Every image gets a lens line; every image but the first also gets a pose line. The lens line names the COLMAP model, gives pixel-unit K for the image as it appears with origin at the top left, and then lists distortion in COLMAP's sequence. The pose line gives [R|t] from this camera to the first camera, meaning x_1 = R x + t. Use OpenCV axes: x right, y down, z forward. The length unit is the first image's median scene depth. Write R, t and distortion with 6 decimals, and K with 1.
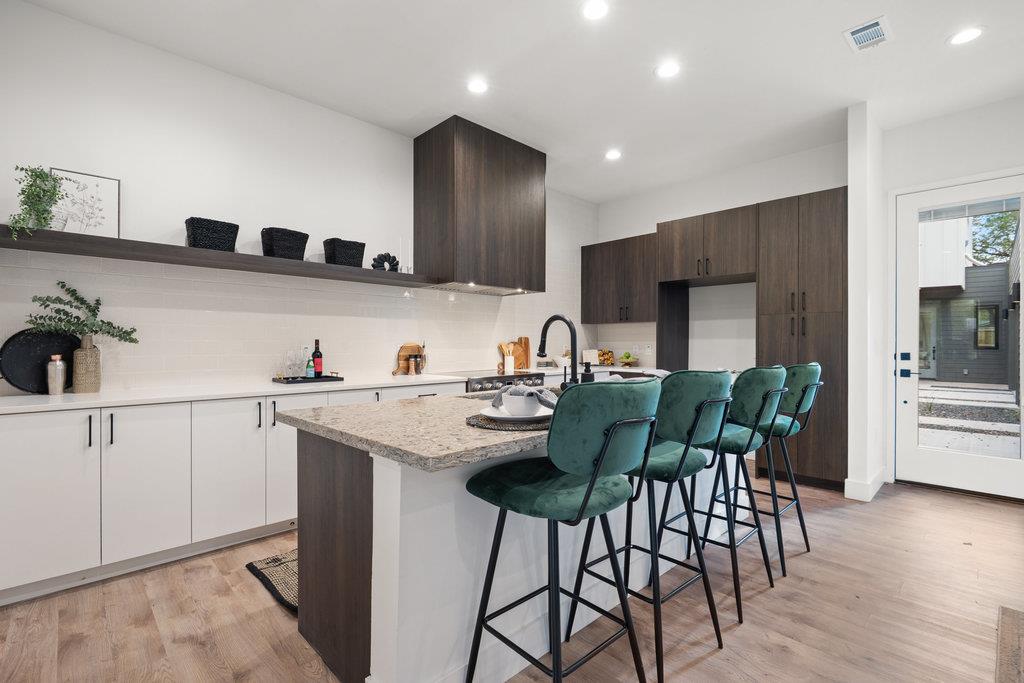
lens RADIAL K [[466.1, 0, 514.6], [0, 466.1, 345.0], [0, 0, 1]] dist [-0.004943, -0.001938]
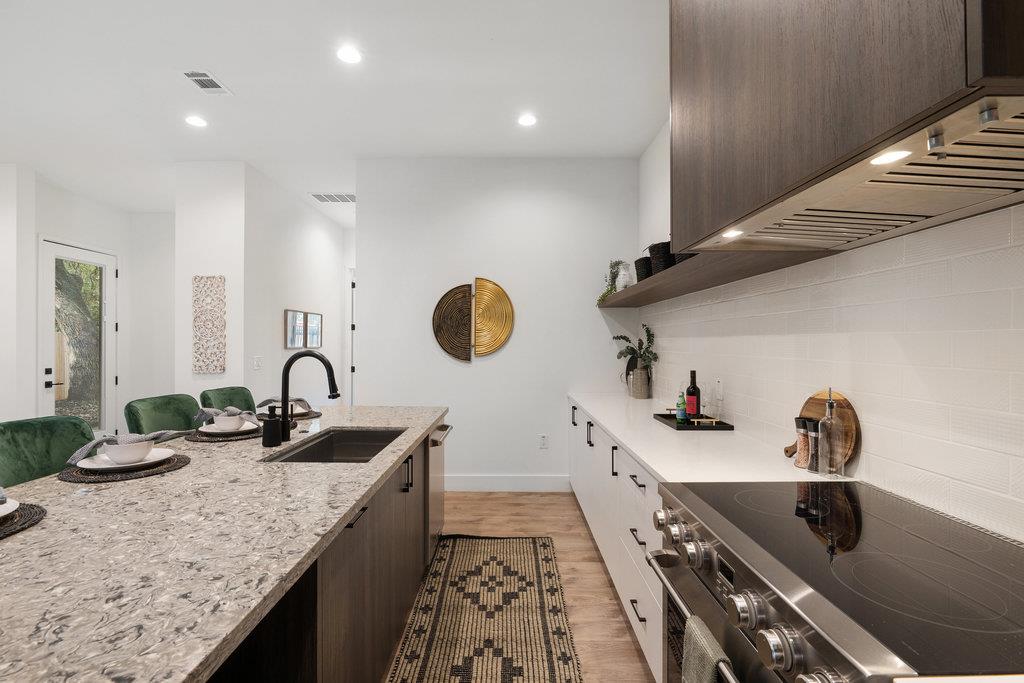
lens RADIAL K [[466.1, 0, 527.3], [0, 466.1, 347.1], [0, 0, 1]] dist [-0.004943, -0.001938]
pose [[-0.693287, 0.006664, -0.720631, 0.275158], [-0.002345, 0.999931, 0.011504, -0.054022], [0.720658, 0.009665, -0.693223, 1.247167]]
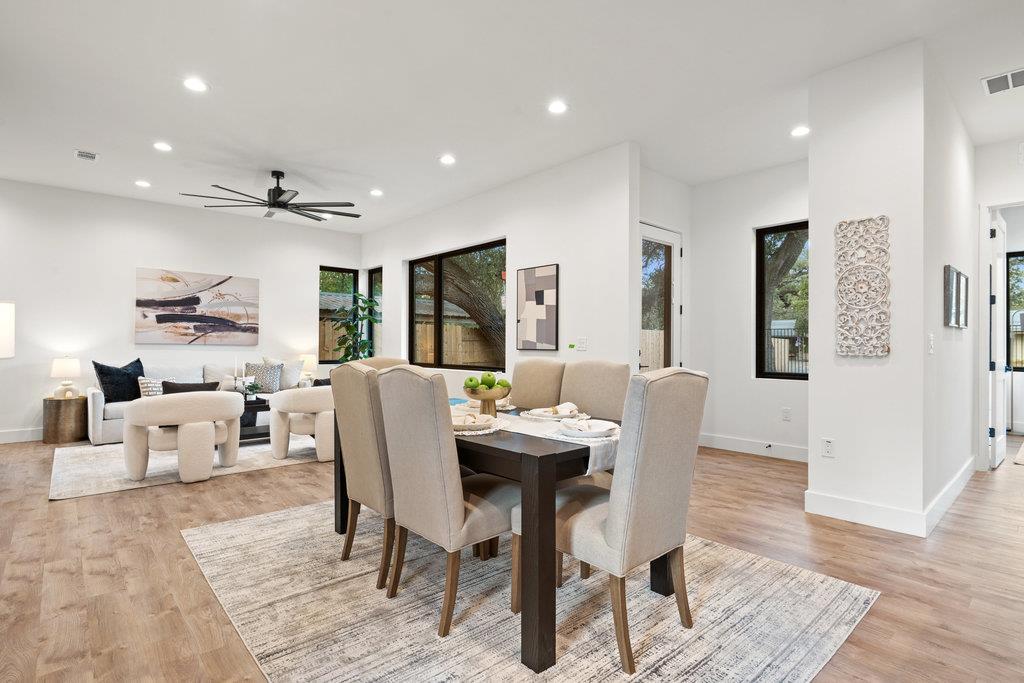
lens RADIAL K [[508.0, 0, 513.6], [0, 508.0, 341.1], [0, 0, 1]] dist [-0.005526, -0.001095]
pose [[-0.999509, -0.004921, 0.030931, 0.574170], [-0.005035, 0.999981, -0.003592, 0.005009], [-0.030912, -0.003746, -0.999515, 0.789466]]
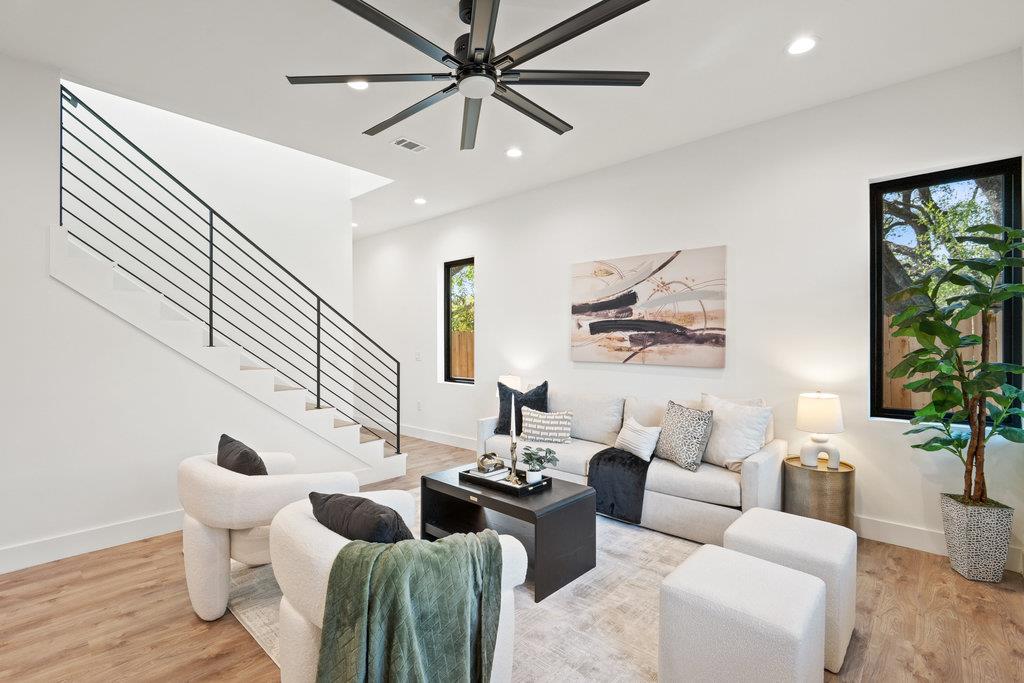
lens RADIAL K [[466.1, 0, 504.0], [0, 466.1, 343.5], [0, 0, 1]] dist [-0.004943, -0.001938]
pose [[-0.064933, 0.002494, 0.997887, 0.689079], [0.003042, 0.999993, -0.002301, -0.033360], [-0.997885, 0.002886, -0.064940, -0.693861]]
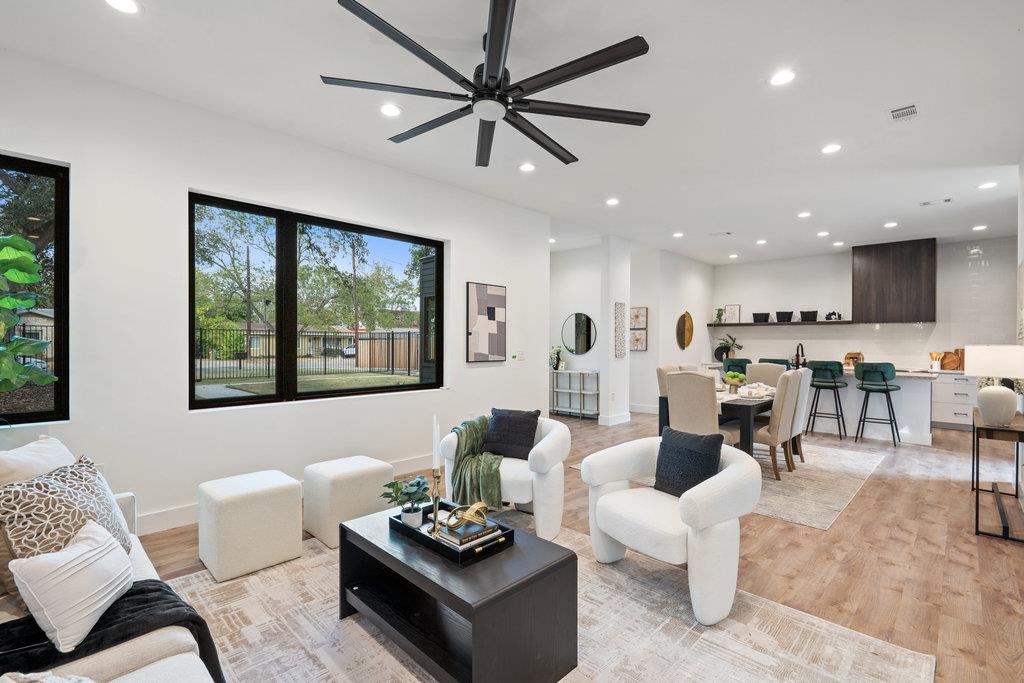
lens RADIAL K [[466.1, 0, 508.2], [0, 466.1, 344.6], [0, 0, 1]] dist [-0.004943, -0.001938]
pose [[0.033607, 0.004302, -0.999426, 2.040426], [-0.007699, 0.999962, 0.004045, -0.034785], [0.999405, 0.007558, 0.033639, -0.698347]]
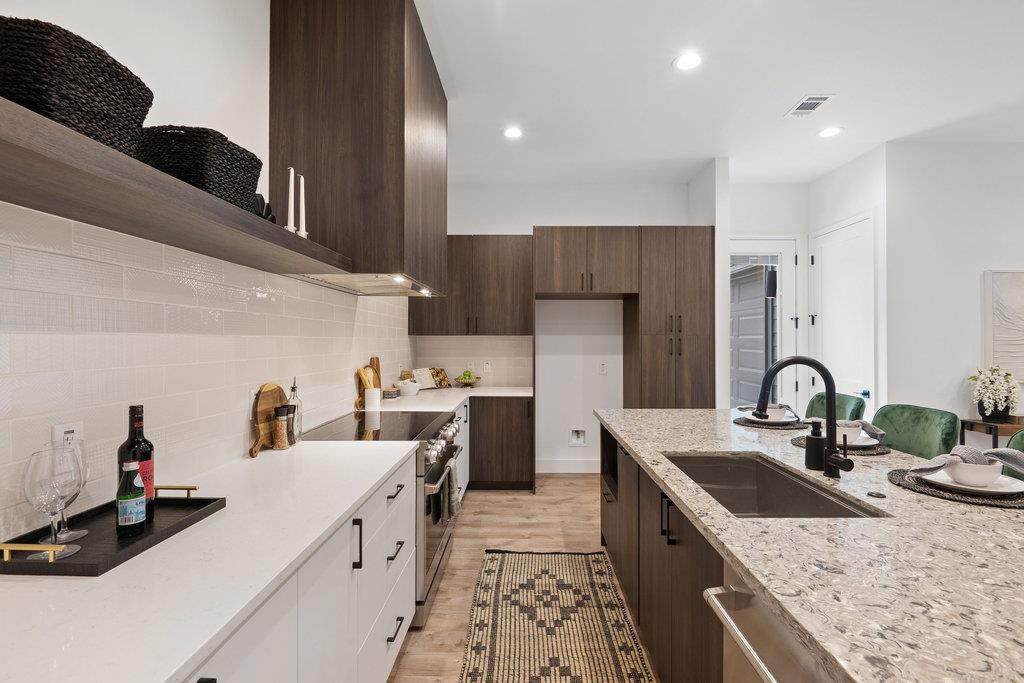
lens RADIAL K [[466.1, 0, 515.1], [0, 466.1, 335.2], [0, 0, 1]] dist [-0.004943, -0.001938]
pose [[0.705550, 0.009912, 0.708591, -0.437289], [-0.000621, 0.999910, -0.013369, -0.055237], [-0.708660, 0.008992, 0.705493, 0.523685]]
